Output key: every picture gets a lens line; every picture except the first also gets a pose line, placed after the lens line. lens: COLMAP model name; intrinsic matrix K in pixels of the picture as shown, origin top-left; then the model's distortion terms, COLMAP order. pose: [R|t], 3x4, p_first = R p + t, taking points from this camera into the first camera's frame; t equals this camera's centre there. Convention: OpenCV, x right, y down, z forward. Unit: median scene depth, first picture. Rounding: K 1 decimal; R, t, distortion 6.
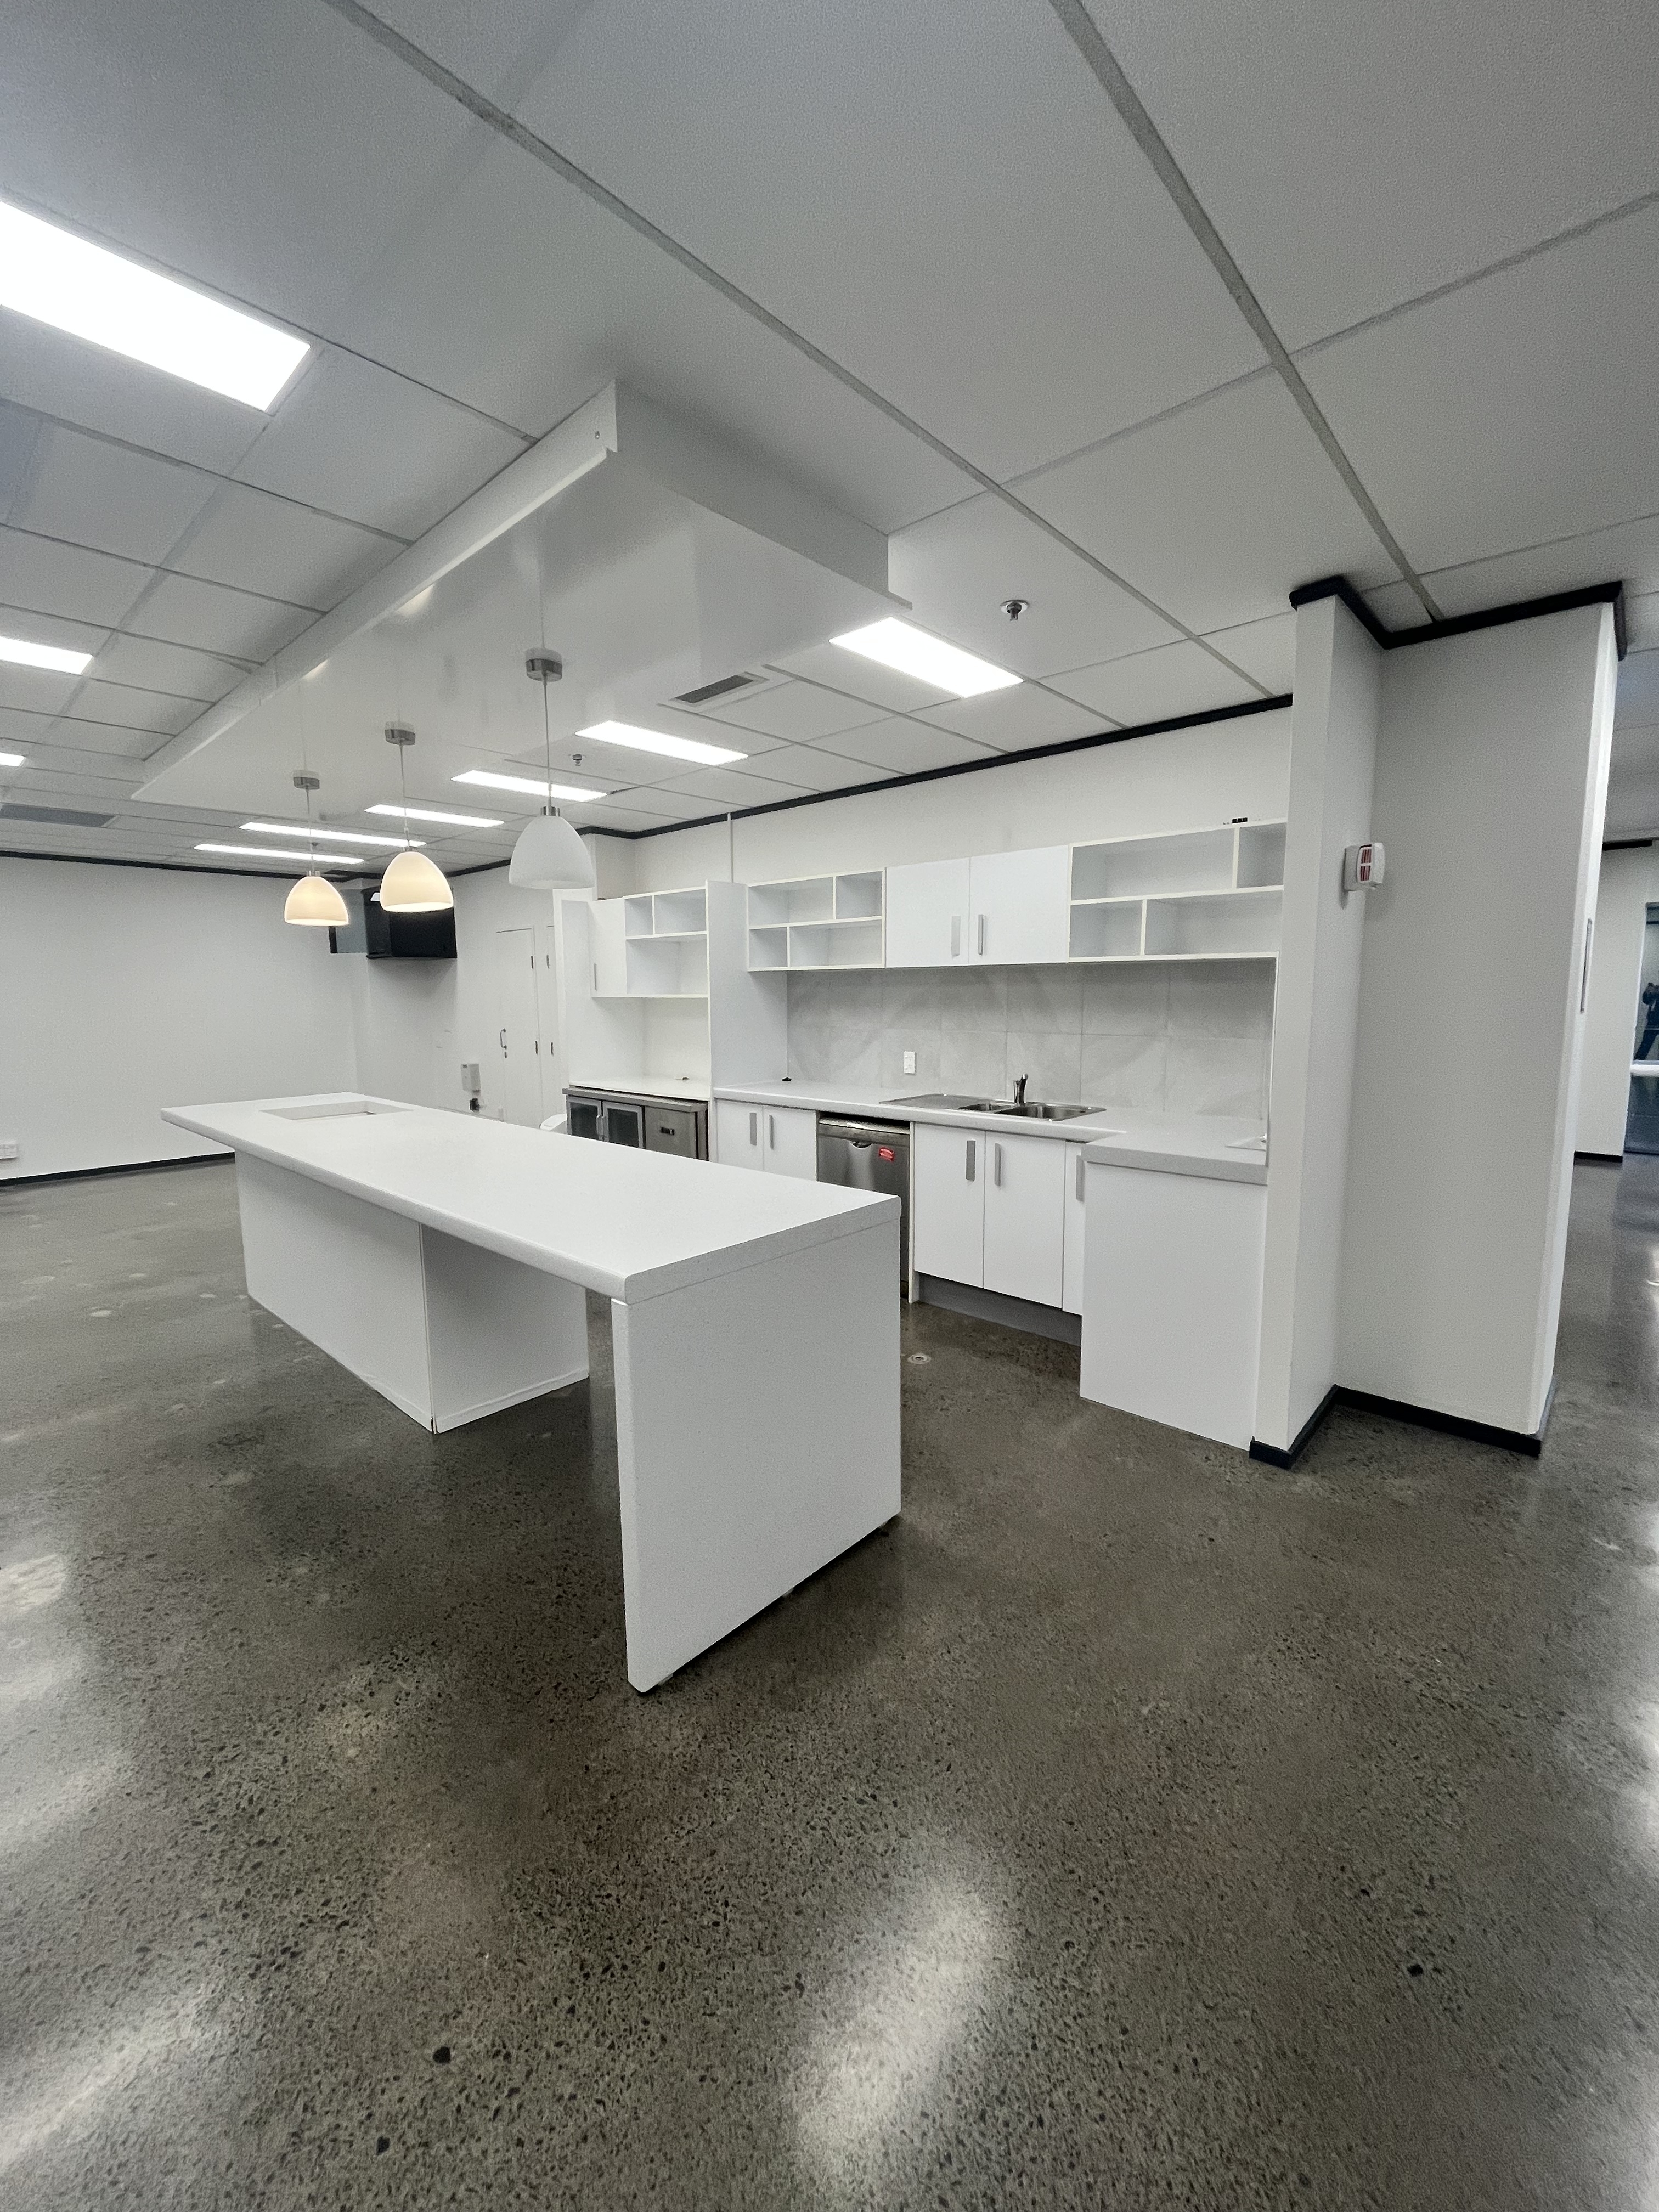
lens RADIAL K [[890.4, 0, 829.9], [0, 890.4, 1094.7], [0, 0, 1]] dist [-0.002999, 0.000318]
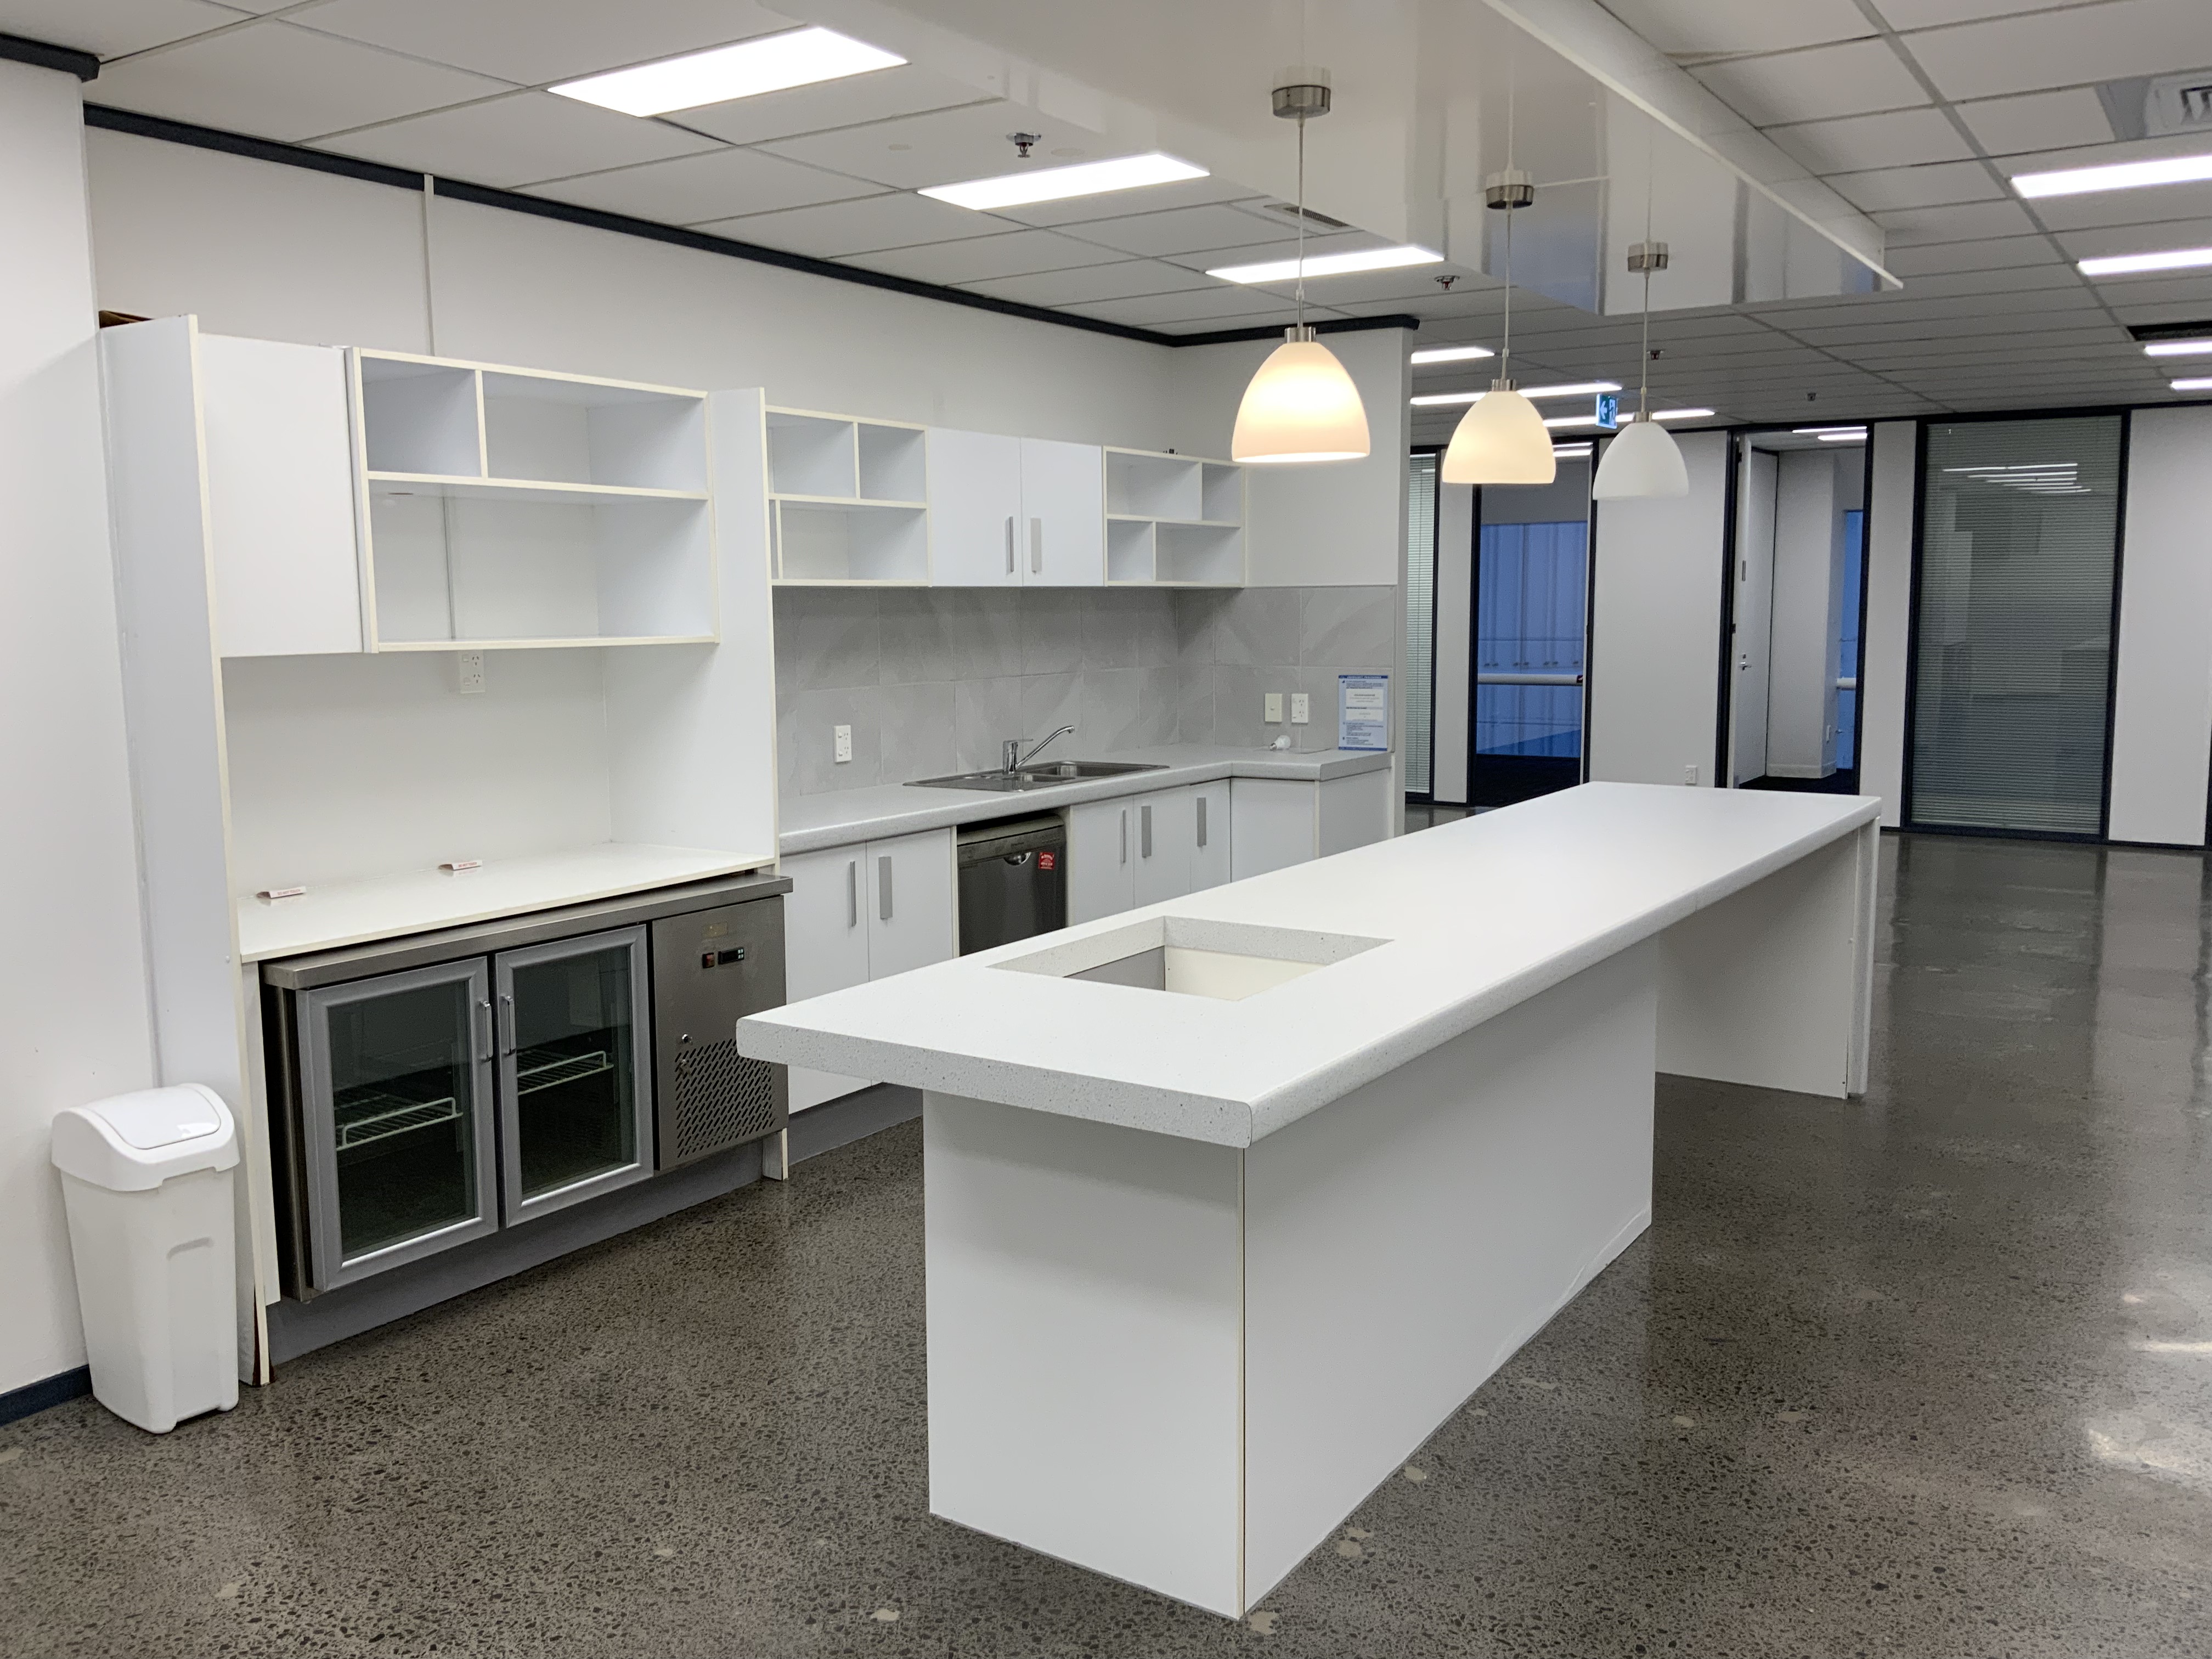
lens RADIAL K [[1820.2, 0, 1099.5], [0, 1820.2, 814.0], [0, 0, 1]] dist [0.023060, -0.039583]
pose [[-0.157123, -0.104232, 0.982063, -1.257482], [0.129041, 0.983722, 0.125054, -0.133294], [-0.979112, 0.146376, -0.141115, 1.118419]]
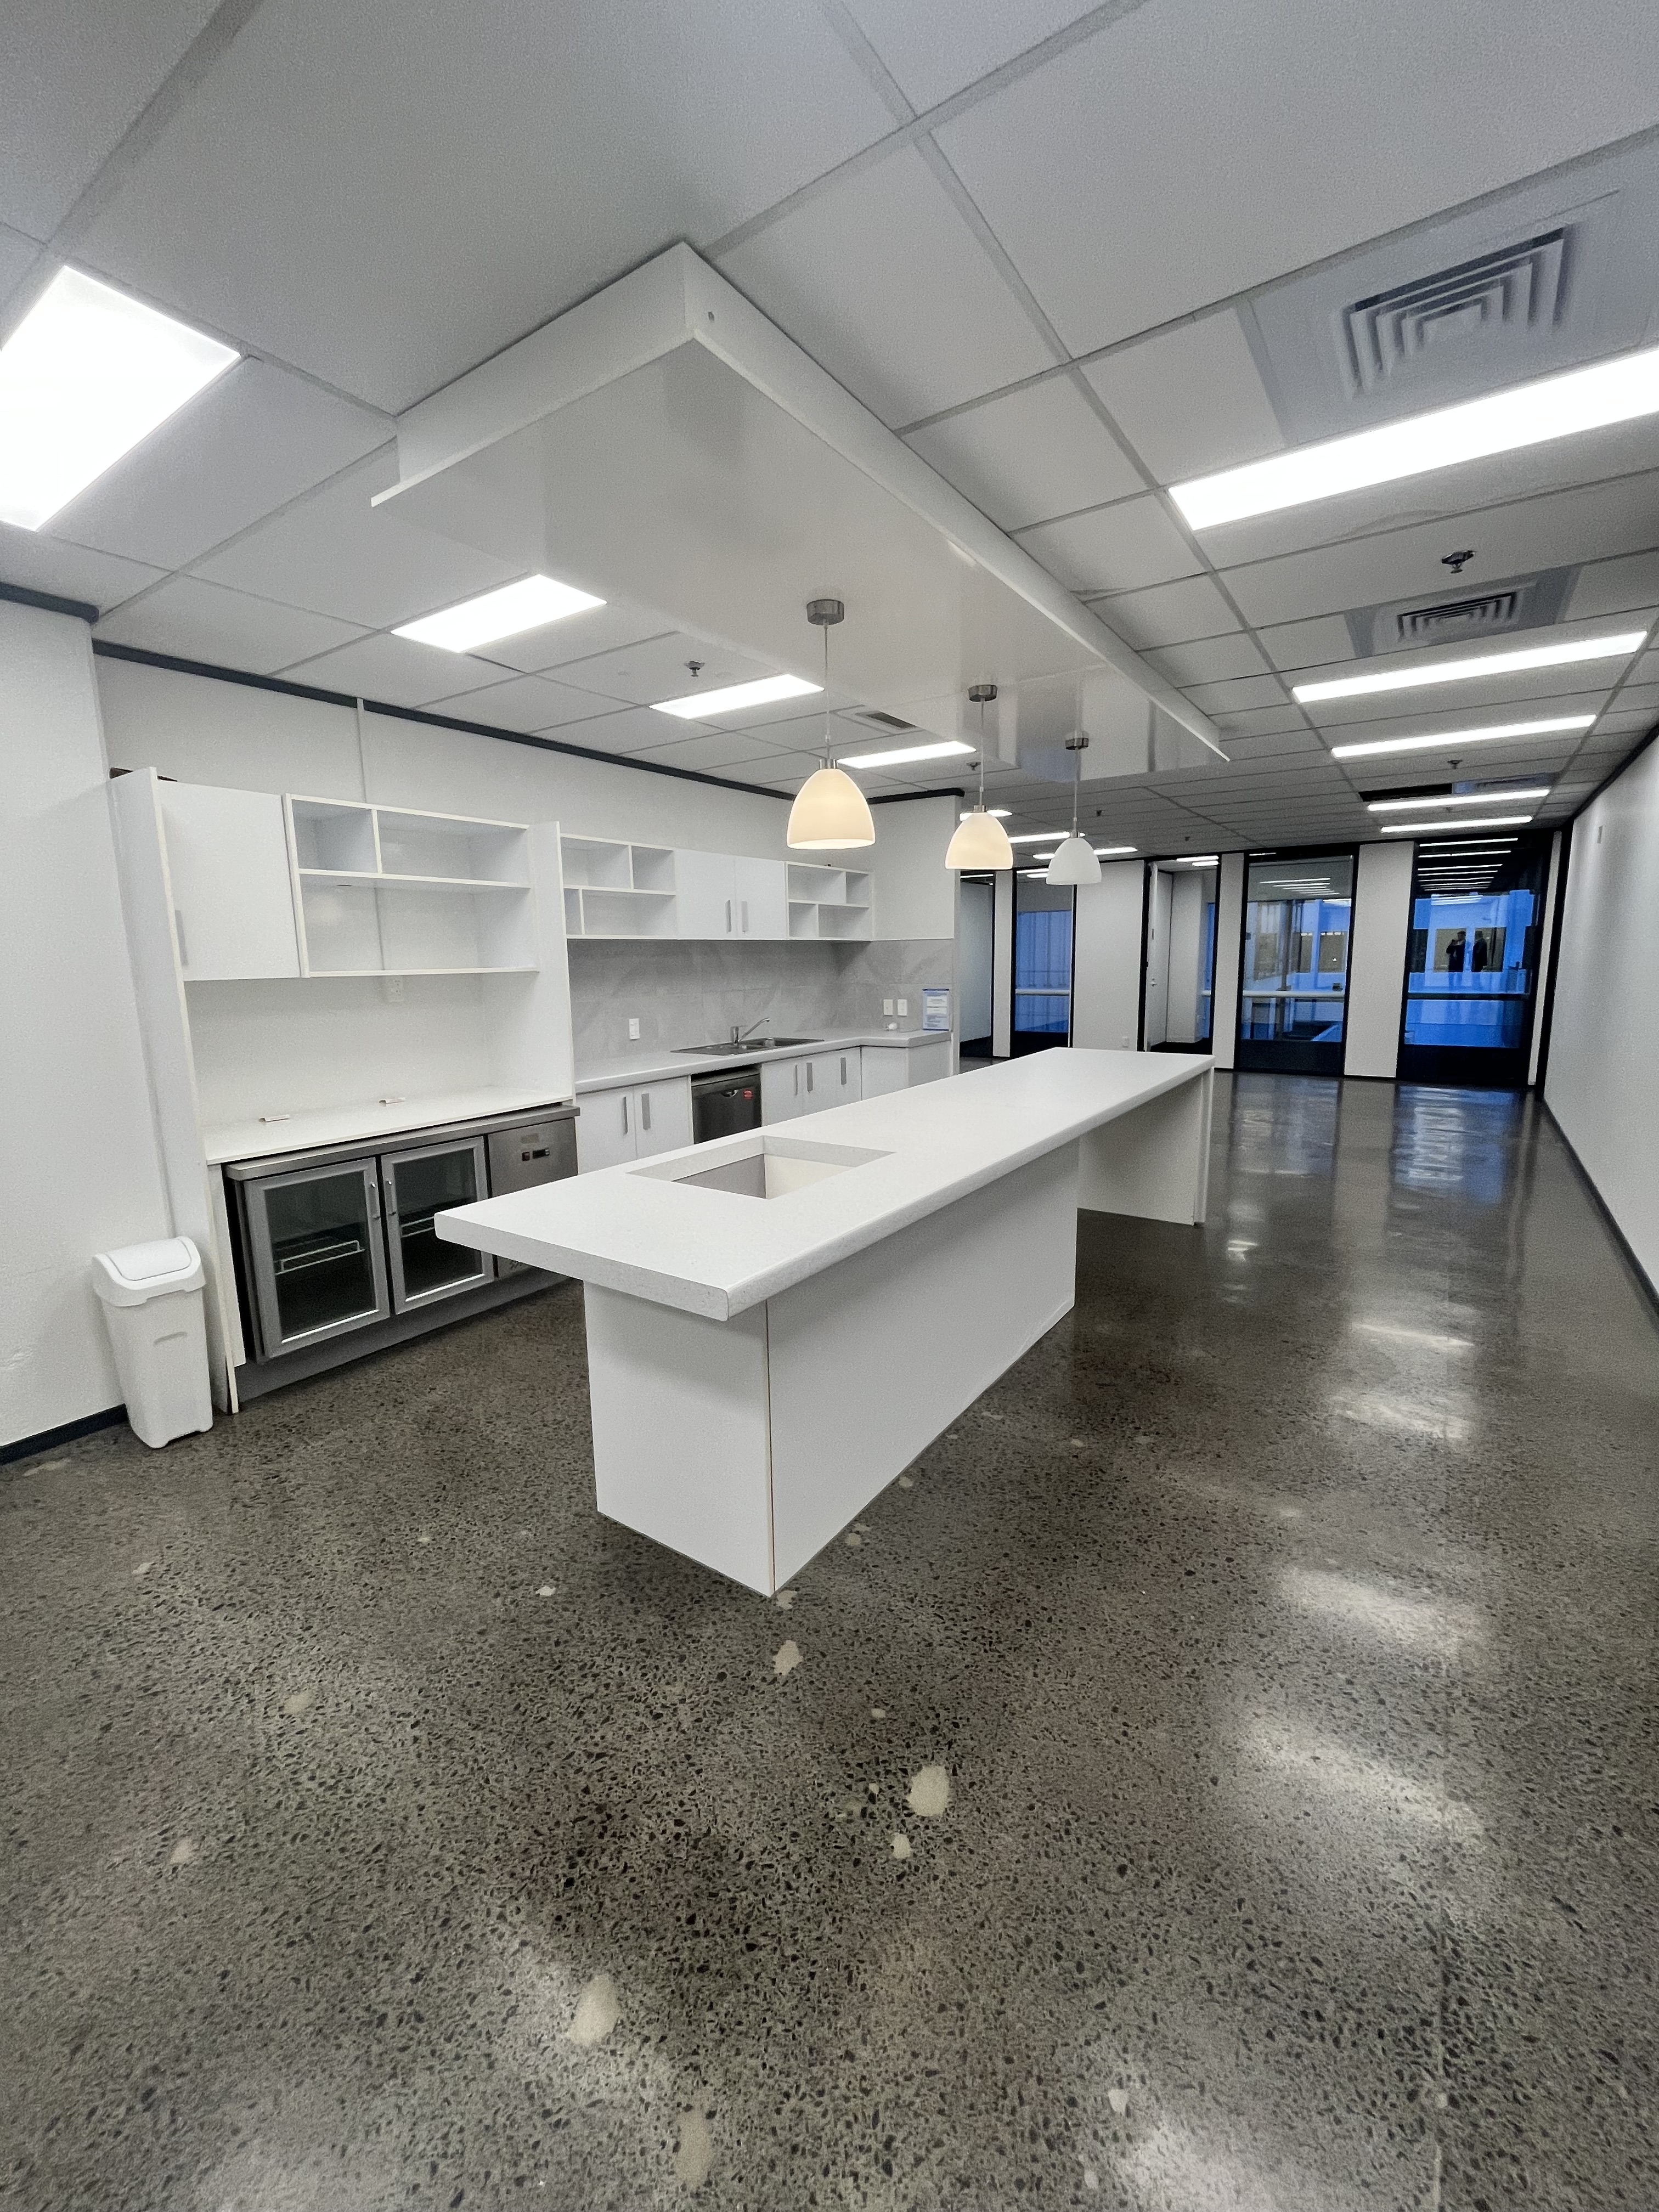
lens RADIAL K [[890.4, 0, 829.4], [0, 890.4, 1093.4], [0, 0, 1]] dist [-0.002999, 0.000318]
pose [[-0.139025, -0.138927, 0.980495, -1.105519], [0.137472, 0.977816, 0.158040, -0.108032], [-0.980700, 0.156763, -0.116842, 1.004023]]
